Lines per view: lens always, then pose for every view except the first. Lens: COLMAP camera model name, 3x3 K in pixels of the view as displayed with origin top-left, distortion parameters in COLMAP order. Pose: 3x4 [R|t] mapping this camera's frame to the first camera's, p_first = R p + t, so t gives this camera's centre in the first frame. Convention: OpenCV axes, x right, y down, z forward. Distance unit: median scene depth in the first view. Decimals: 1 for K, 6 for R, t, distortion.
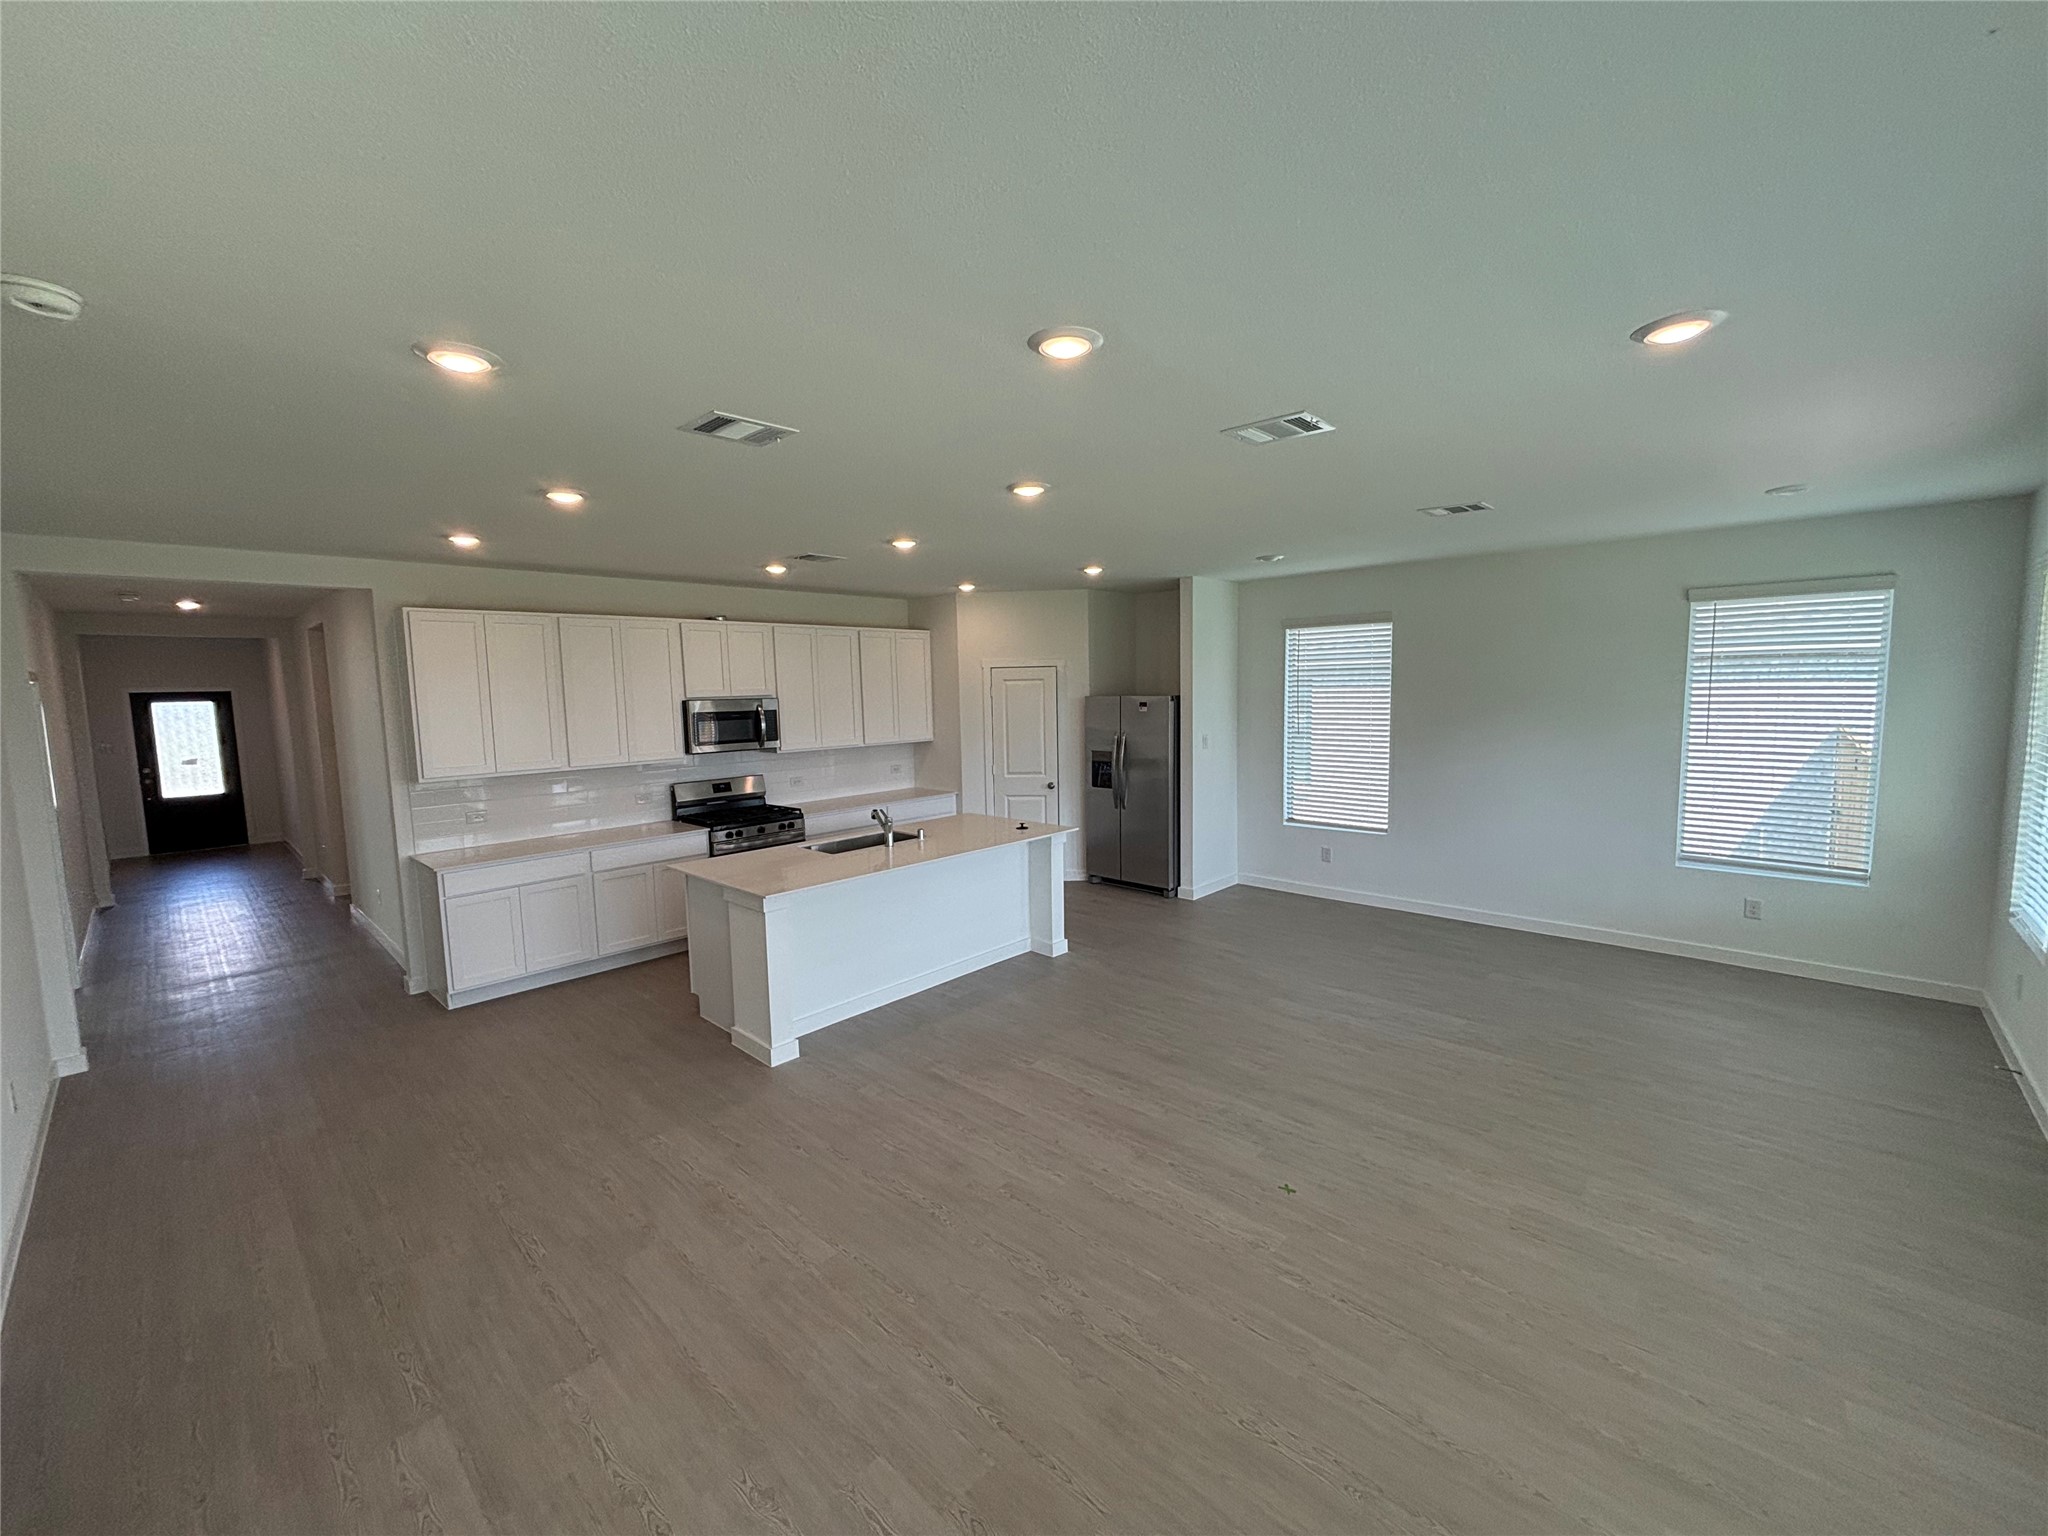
lens RADIAL K [[818.6, 0, 1024.0], [0, 818.6, 768.0], [0, 0, 1]] dist [0.009356, -0.000052]
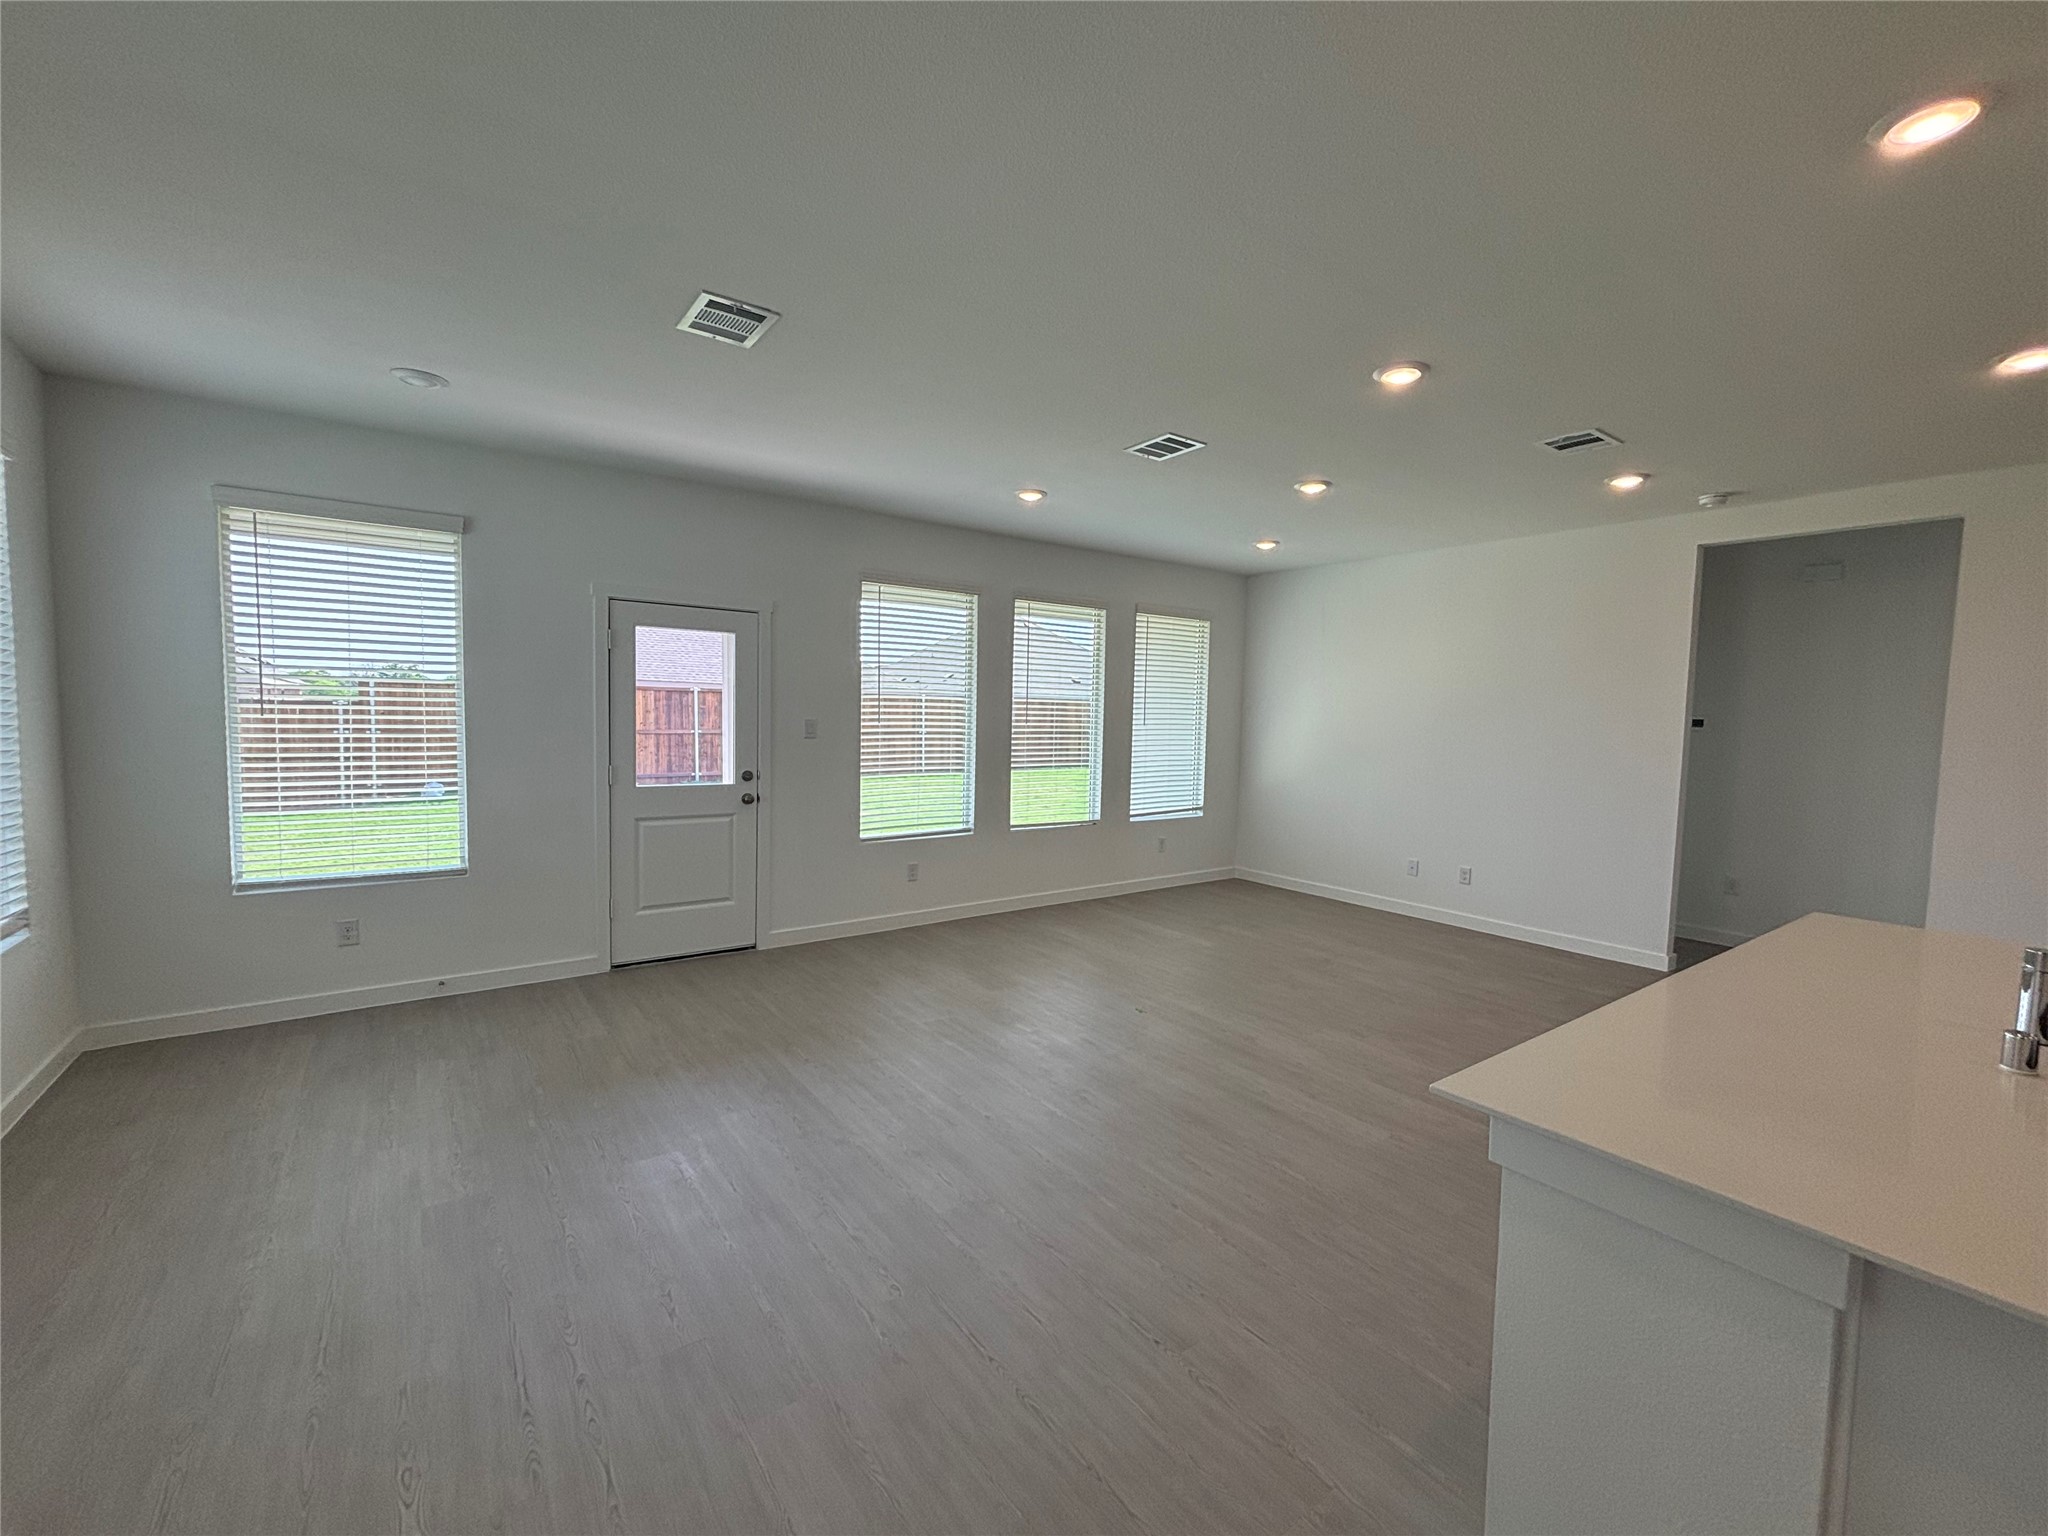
lens RADIAL K [[844.9, 0, 1016.1], [0, 844.9, 762.9], [0, 0, 1]] dist [0.003722, 0.000338]
pose [[-0.981076, -0.015367, 0.193012, 0.120311], [0.015833, 0.987140, 0.159071, -0.055177], [-0.192974, 0.159117, -0.968216, 1.074548]]
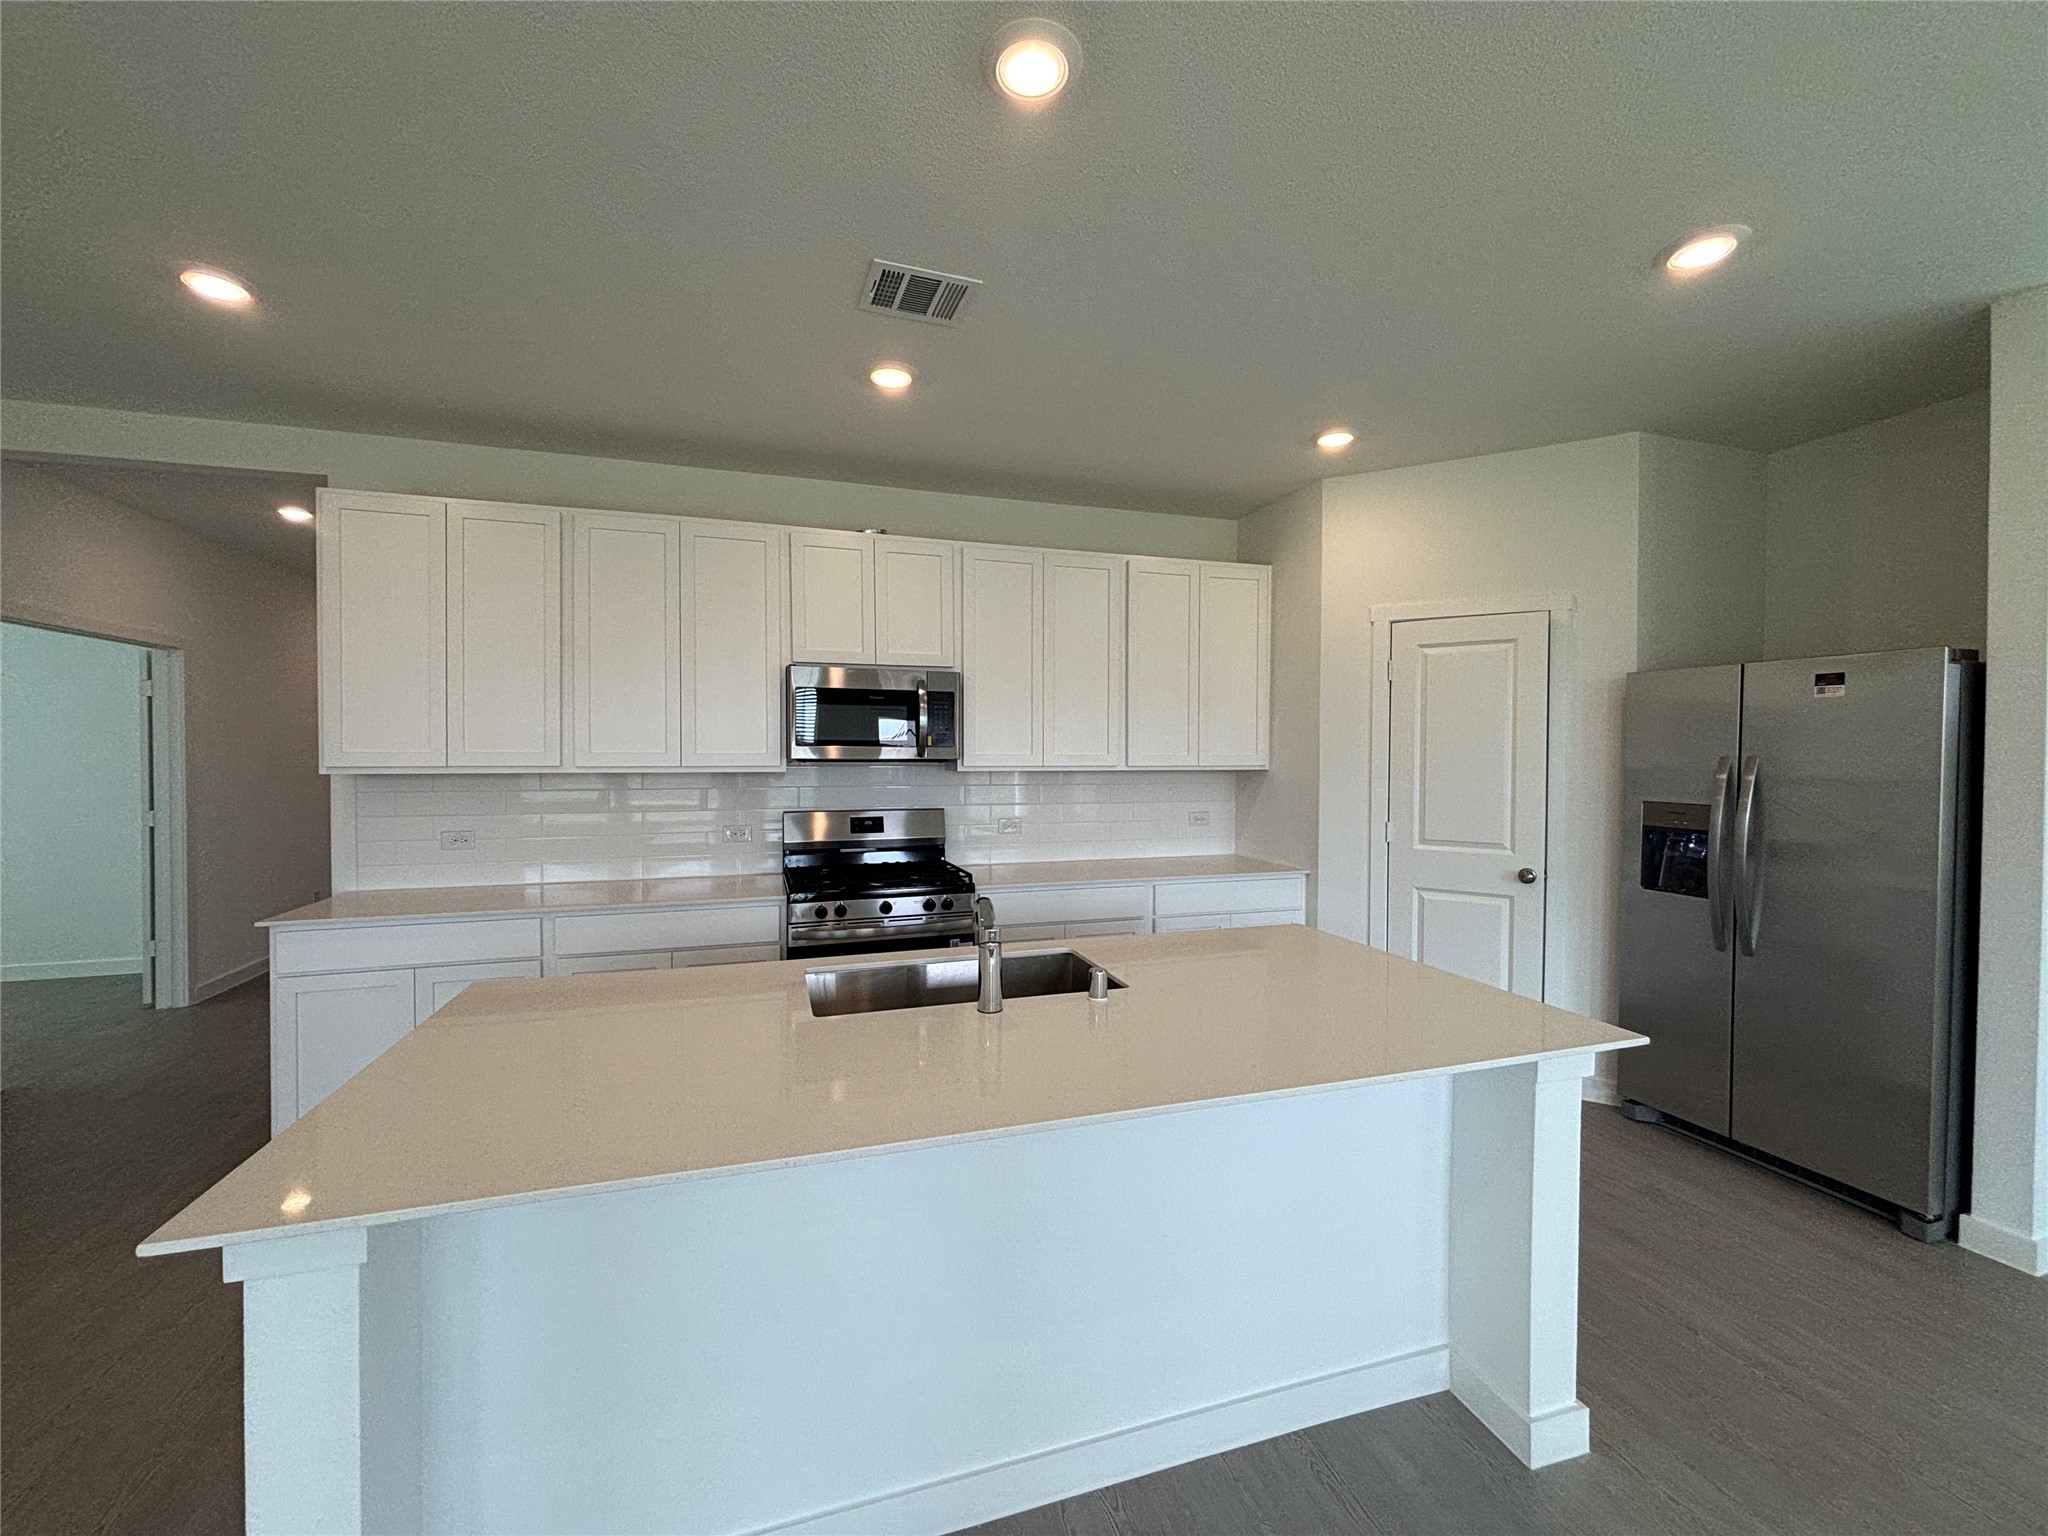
lens RADIAL K [[835.9, 0, 1015.7], [0, 835.9, 764.9], [0, 0, 1]] dist [0.001196, -0.000111]
pose [[0.875109, 0.033128, -0.482790, 0.008604], [-0.069039, 0.995996, -0.056799, 0.007777], [0.478975, 0.083037, 0.873892, 0.529314]]
